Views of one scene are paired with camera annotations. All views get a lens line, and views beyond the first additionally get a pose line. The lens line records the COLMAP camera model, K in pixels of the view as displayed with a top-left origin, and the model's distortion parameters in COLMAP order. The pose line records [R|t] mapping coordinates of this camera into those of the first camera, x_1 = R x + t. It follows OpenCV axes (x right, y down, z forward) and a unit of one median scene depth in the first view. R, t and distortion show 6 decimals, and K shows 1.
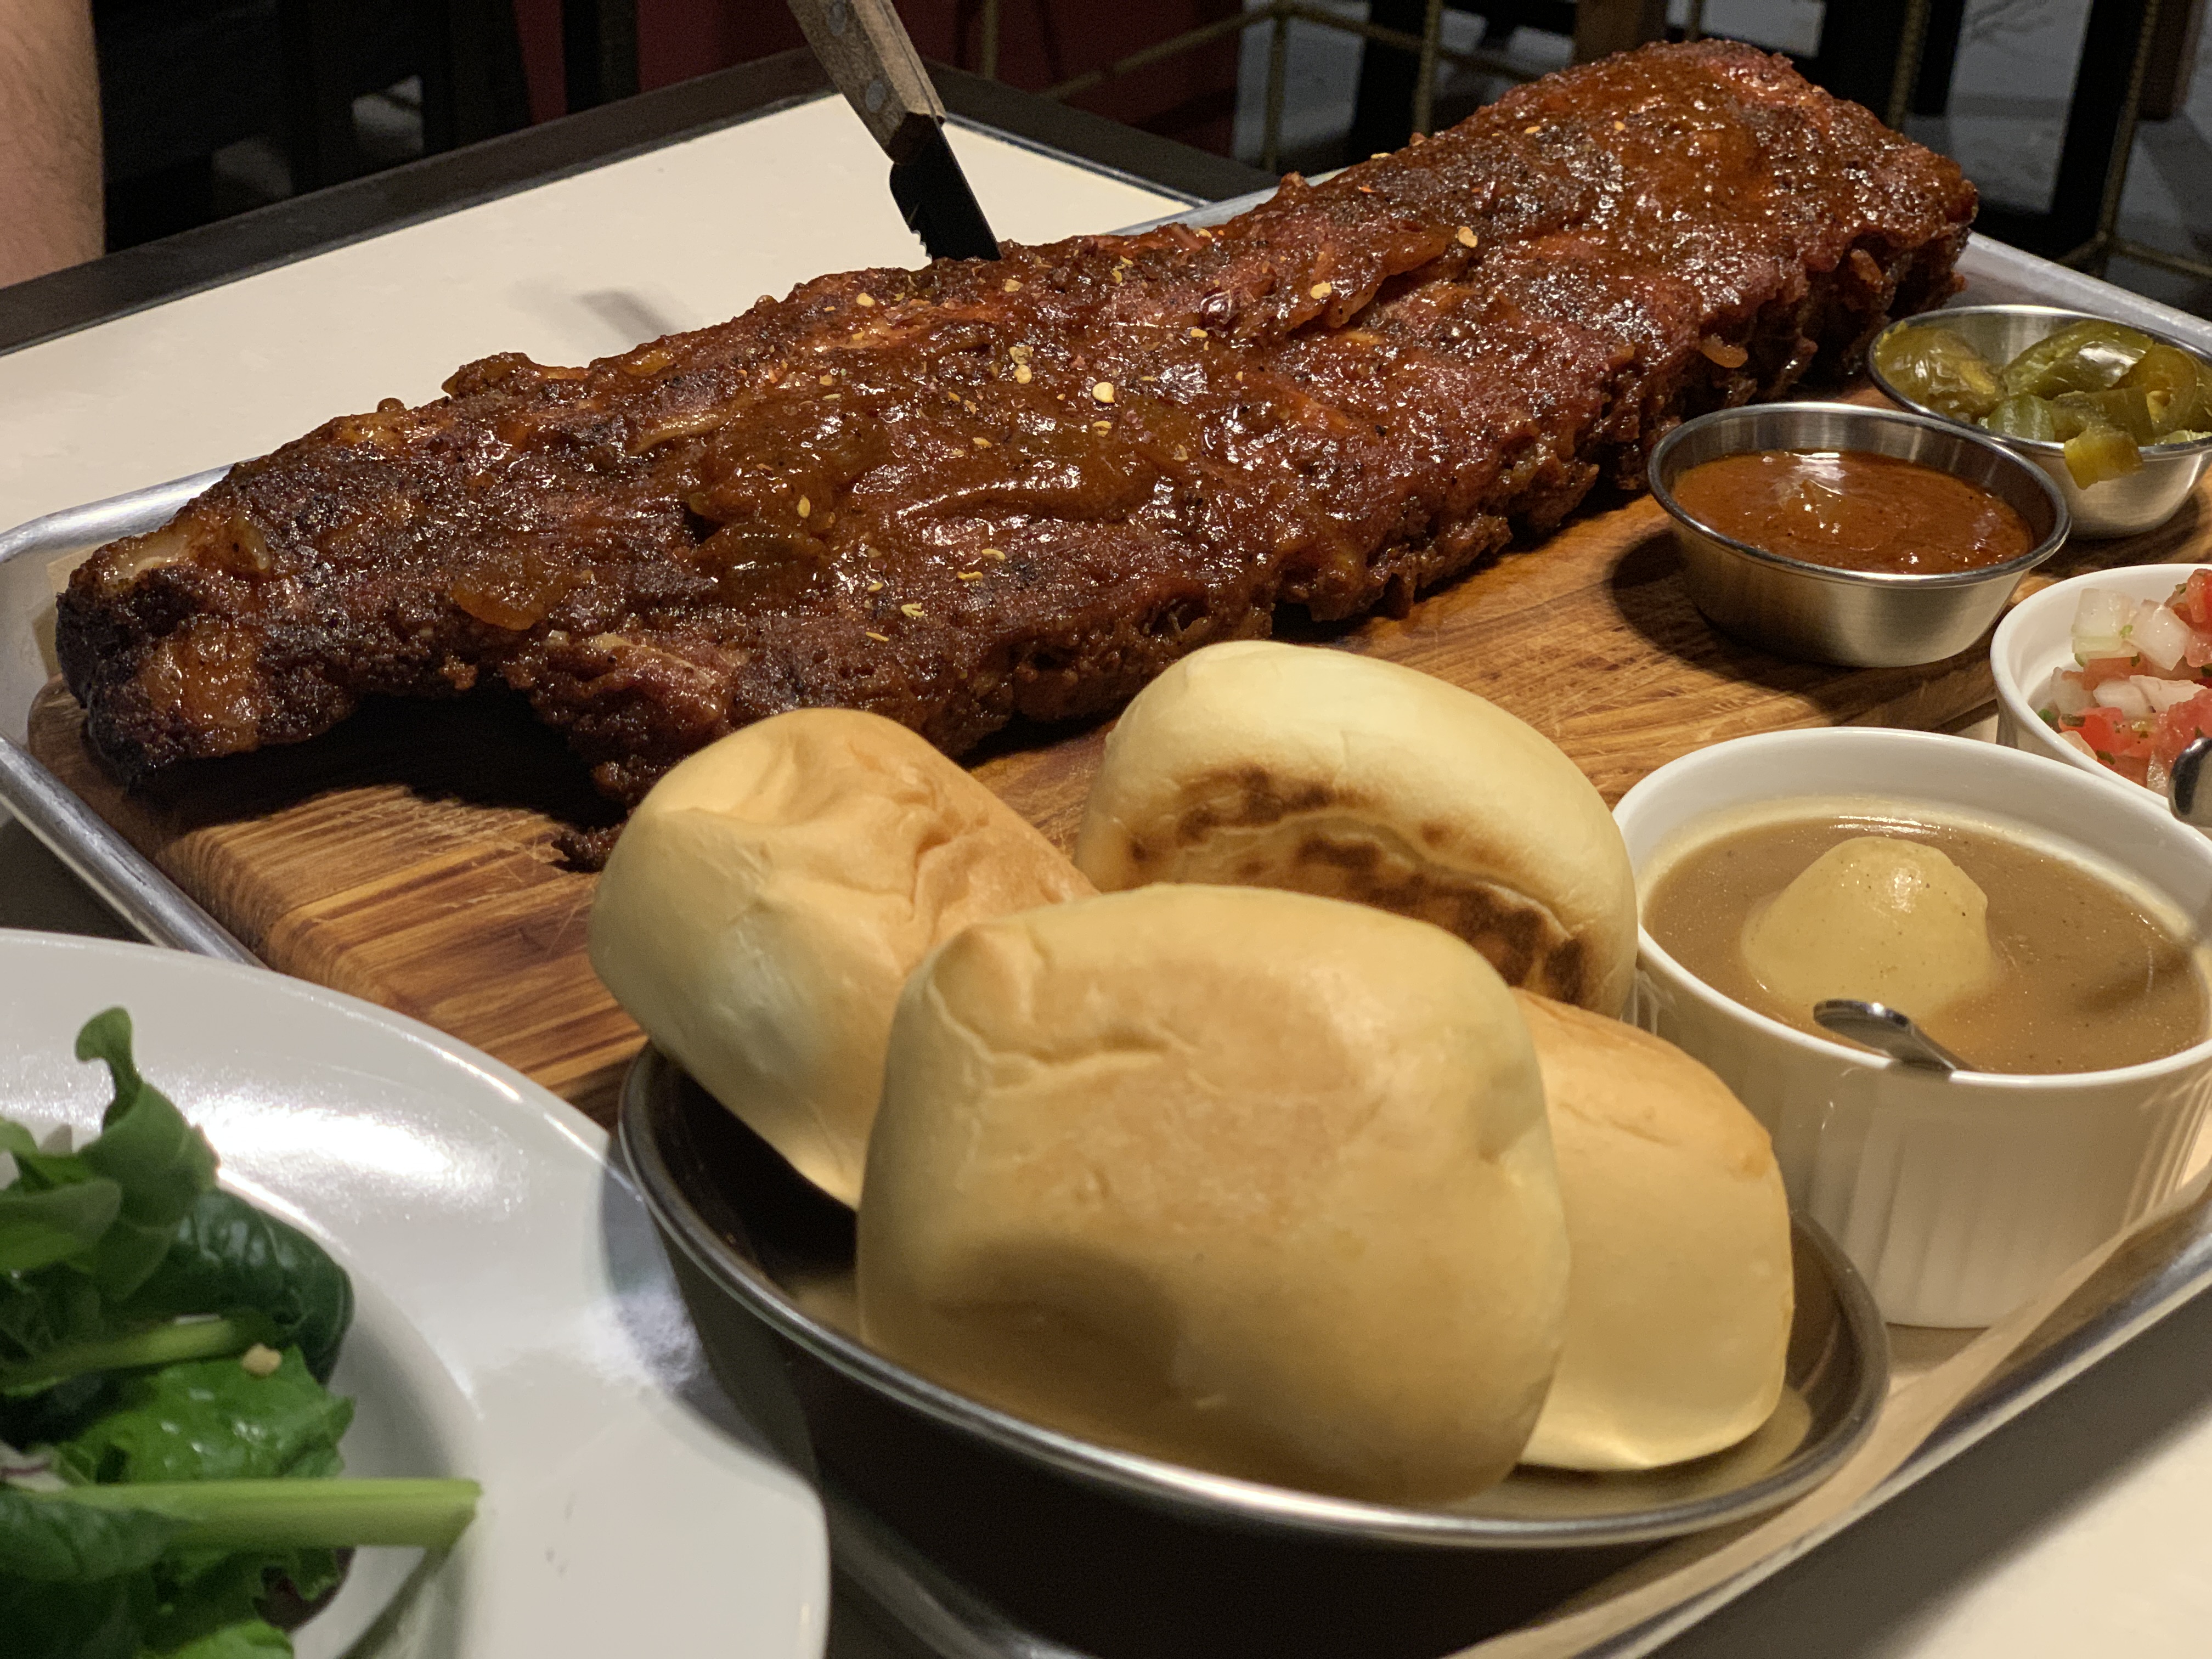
lens RADIAL K [[3428.7, 0, 1106.0], [0, 3428.7, 829.5], [0, 0, 1]] dist [-0.015642, 0.080787]
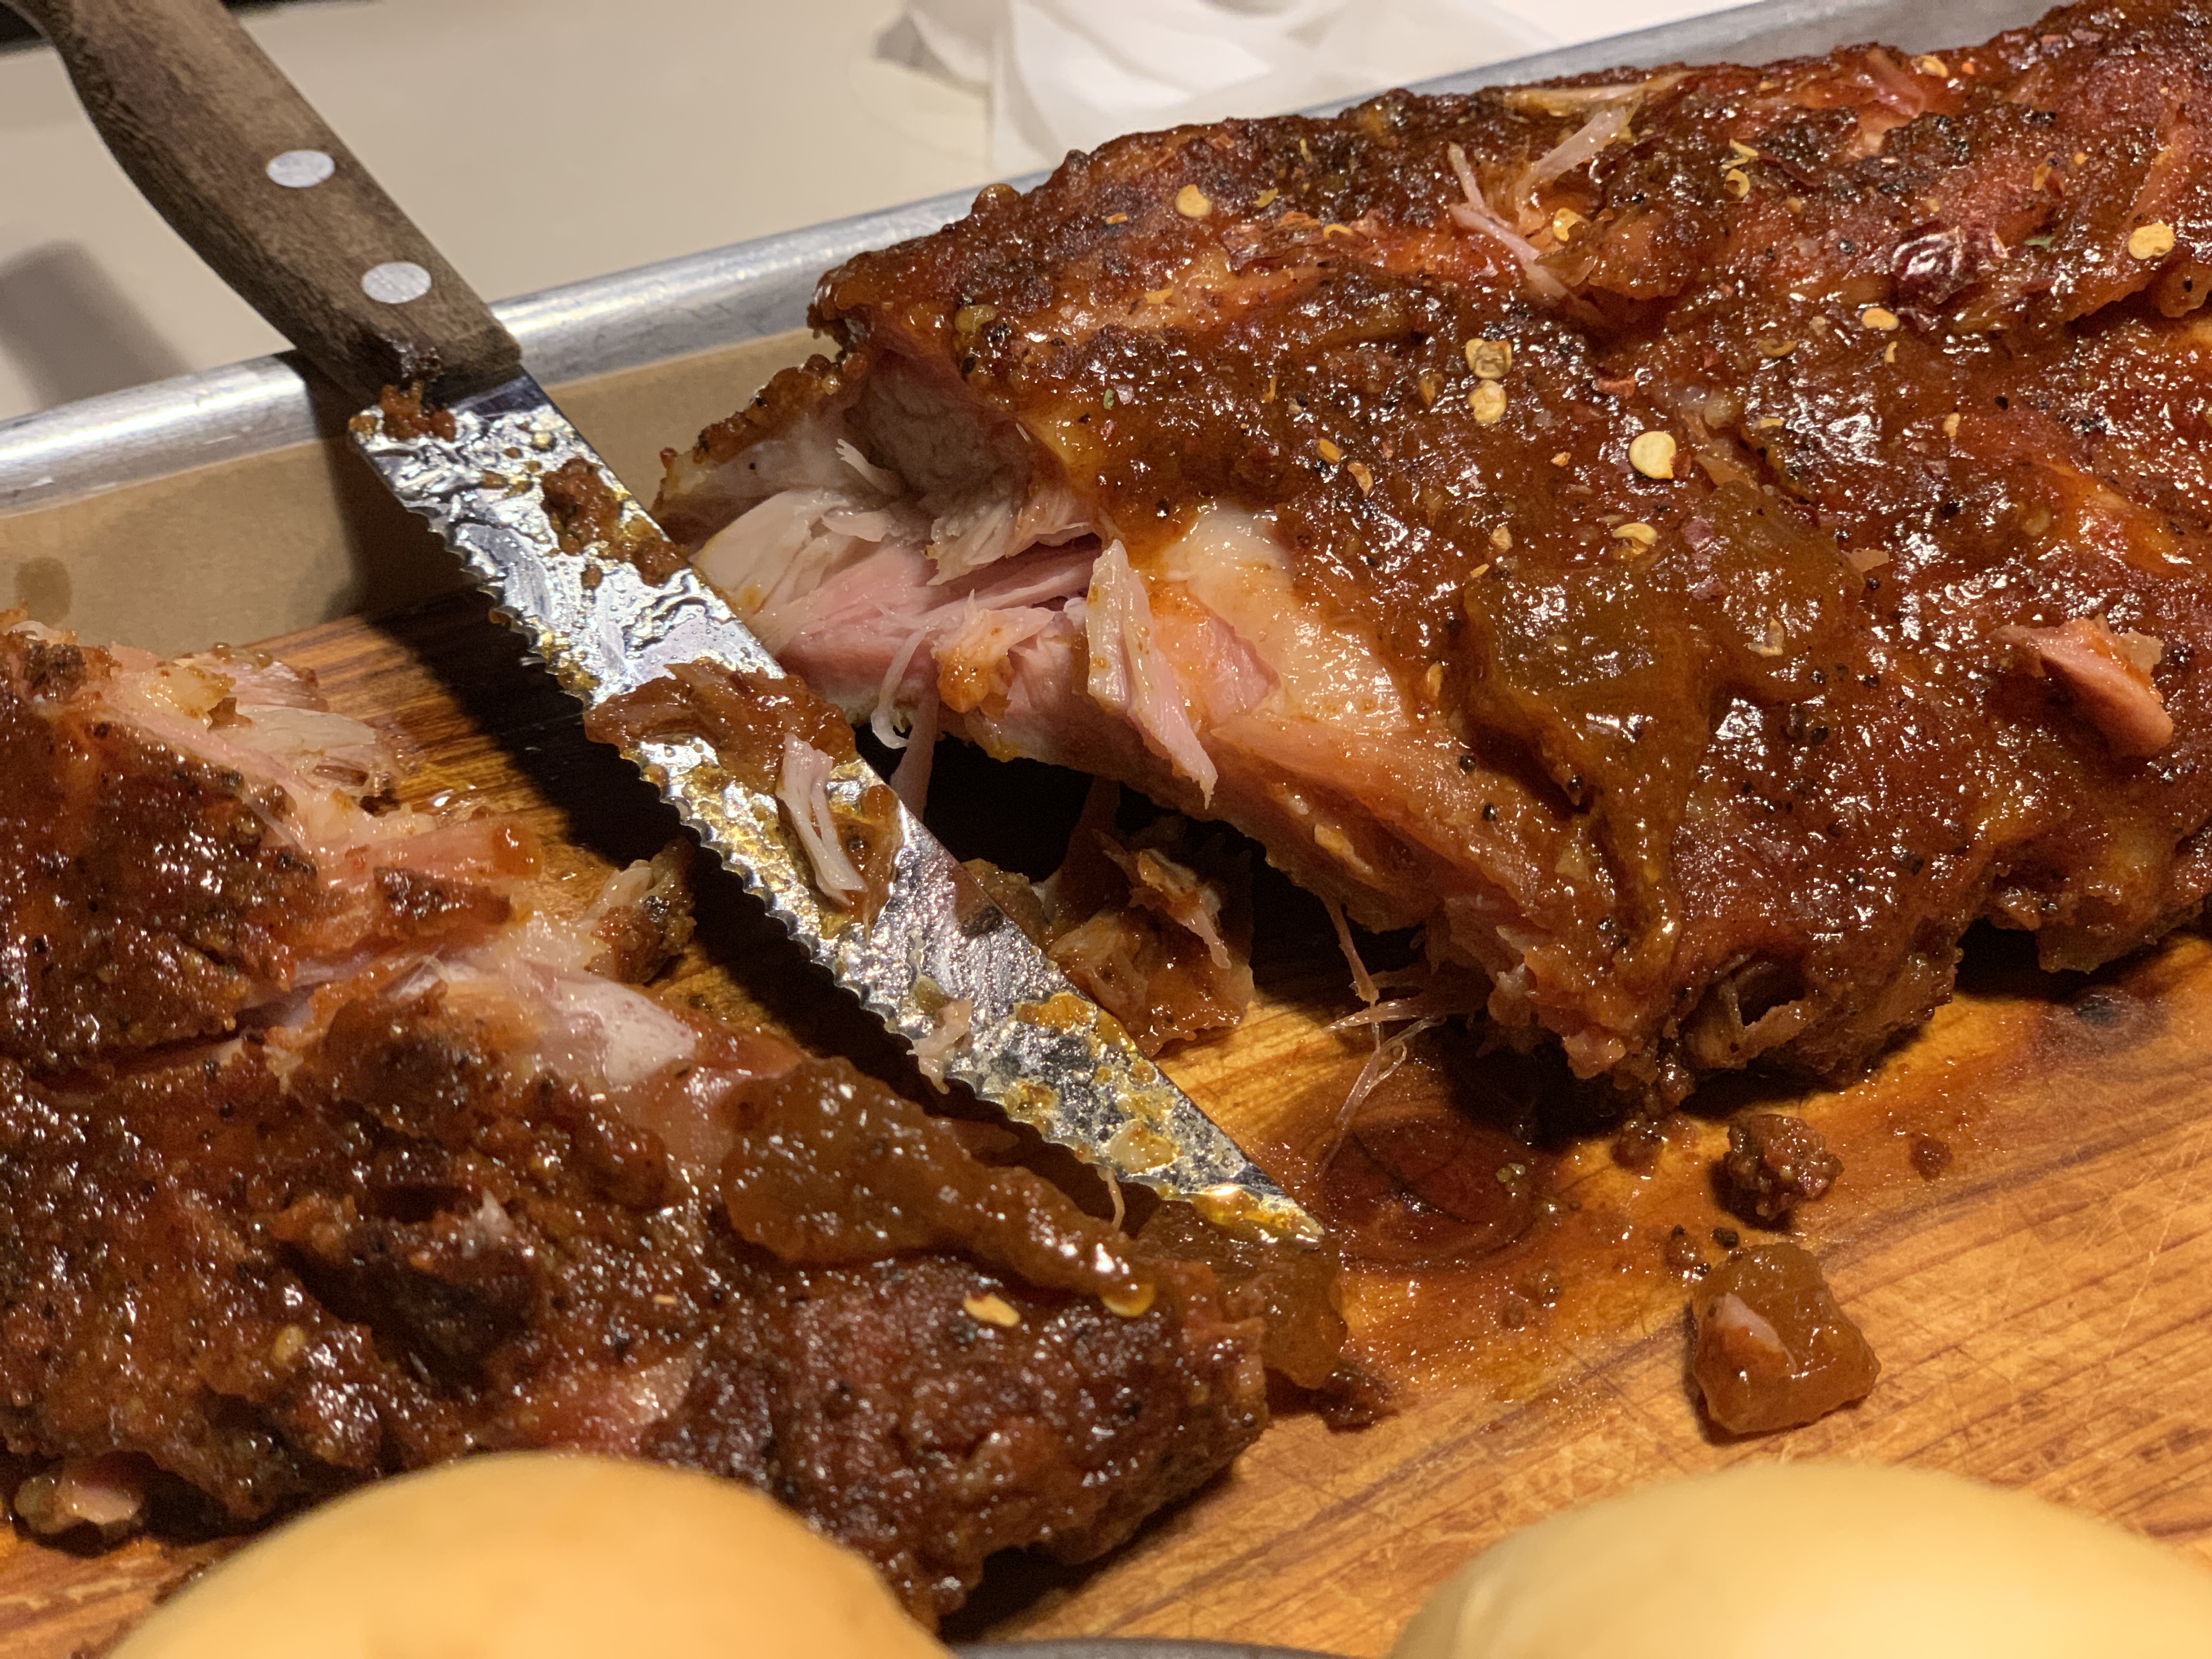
lens RADIAL K [[3428.7, 0, 1106.0], [0, 3428.7, 829.5], [0, 0, 1]] dist [-0.015642, 0.080787]
pose [[0.973962, 0.124280, -0.189610, 0.021535], [-0.097428, 0.984634, 0.144924, -0.134615], [0.204708, -0.122677, 0.971105, 0.502535]]
